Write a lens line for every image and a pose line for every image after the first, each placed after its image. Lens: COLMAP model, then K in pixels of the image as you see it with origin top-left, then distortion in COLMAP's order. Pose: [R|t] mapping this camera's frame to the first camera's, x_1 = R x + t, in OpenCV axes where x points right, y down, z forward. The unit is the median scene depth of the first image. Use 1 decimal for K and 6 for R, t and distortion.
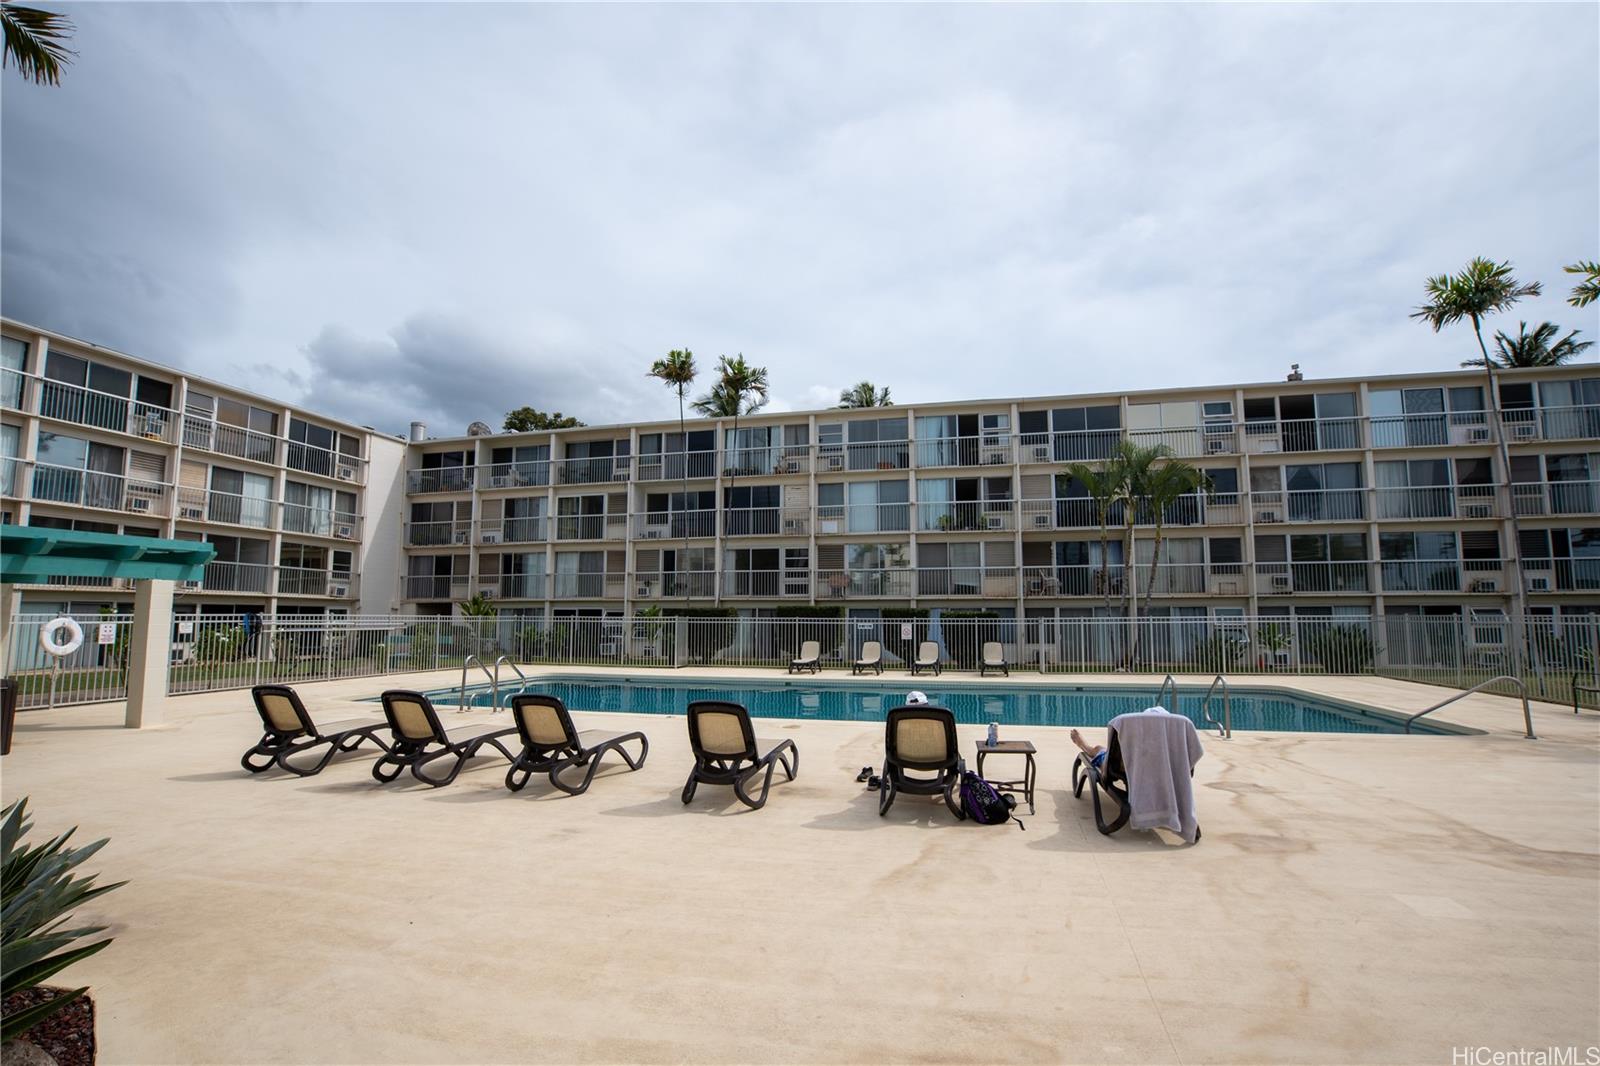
lens RADIAL K [[736.1, 0, 797.8], [0, 736.1, 536.9], [0, 0, 1]] dist [-0.038101, 0.001975]
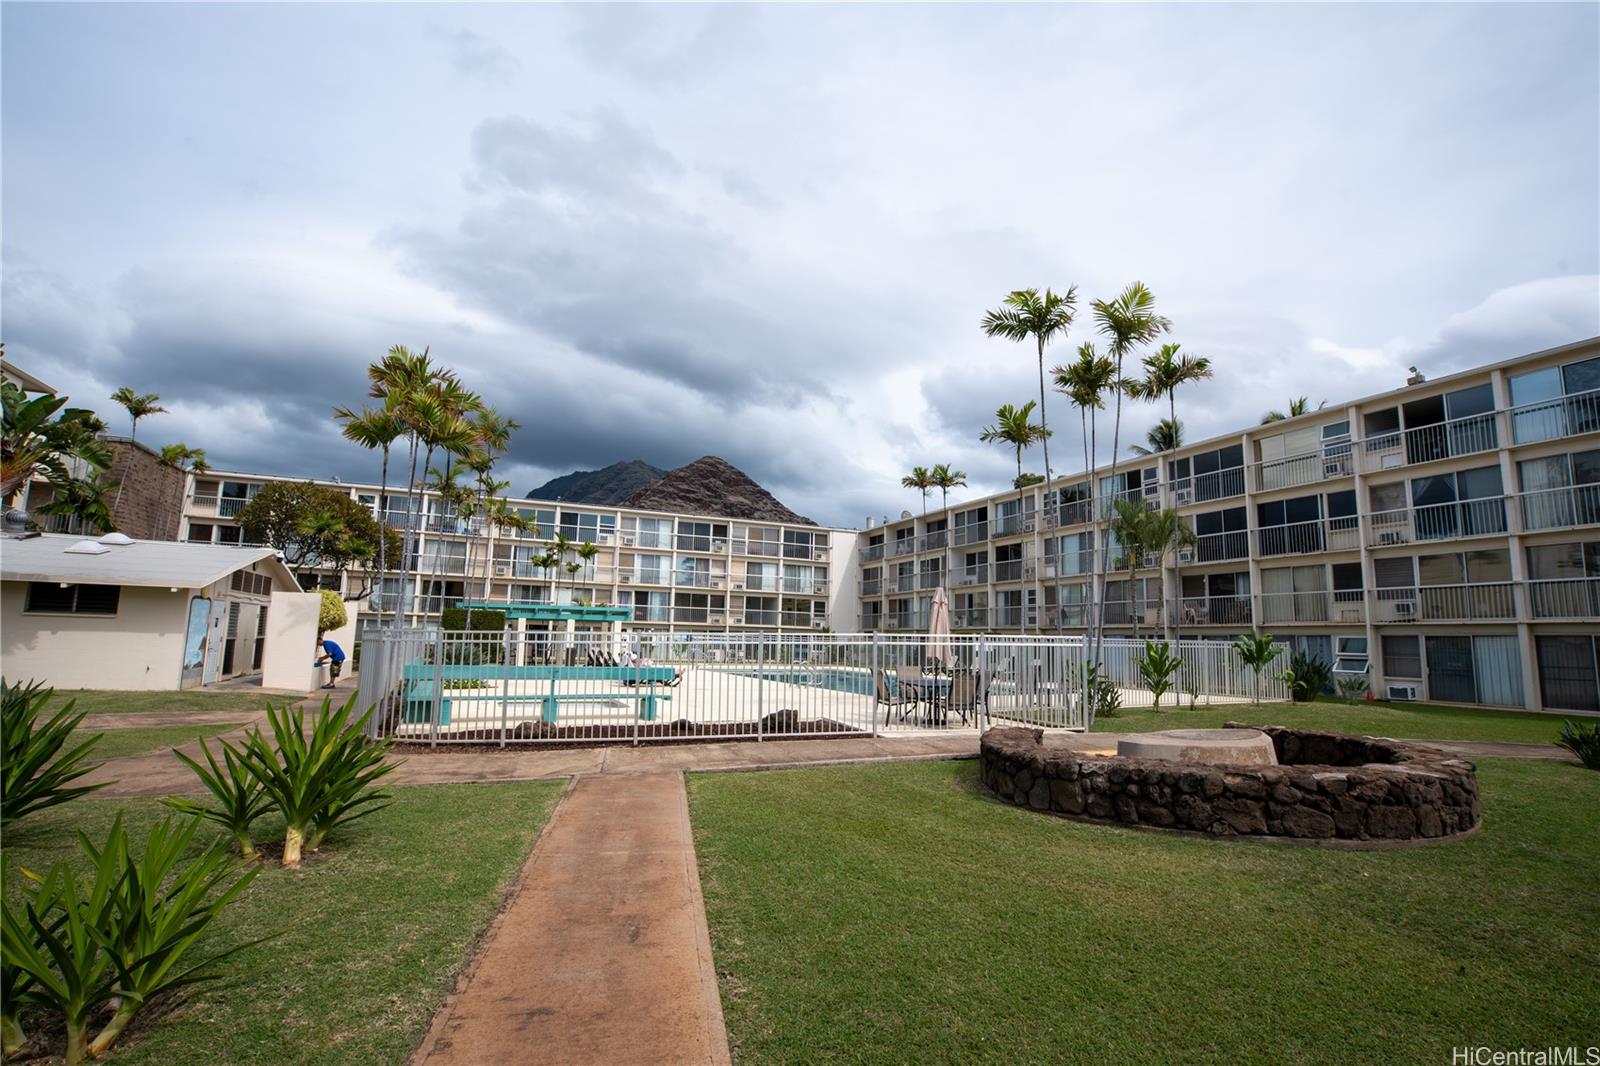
lens RADIAL K [[736.1, 0, 803.0], [0, 736.1, 532.8], [0, 0, 1]] dist [-0.038101, 0.001975]
pose [[0.617139, -0.100153, -0.780454, 0.867415], [0.062792, 0.994972, -0.078028, -0.009641], [0.784344, -0.000852, 0.620325, -0.149237]]
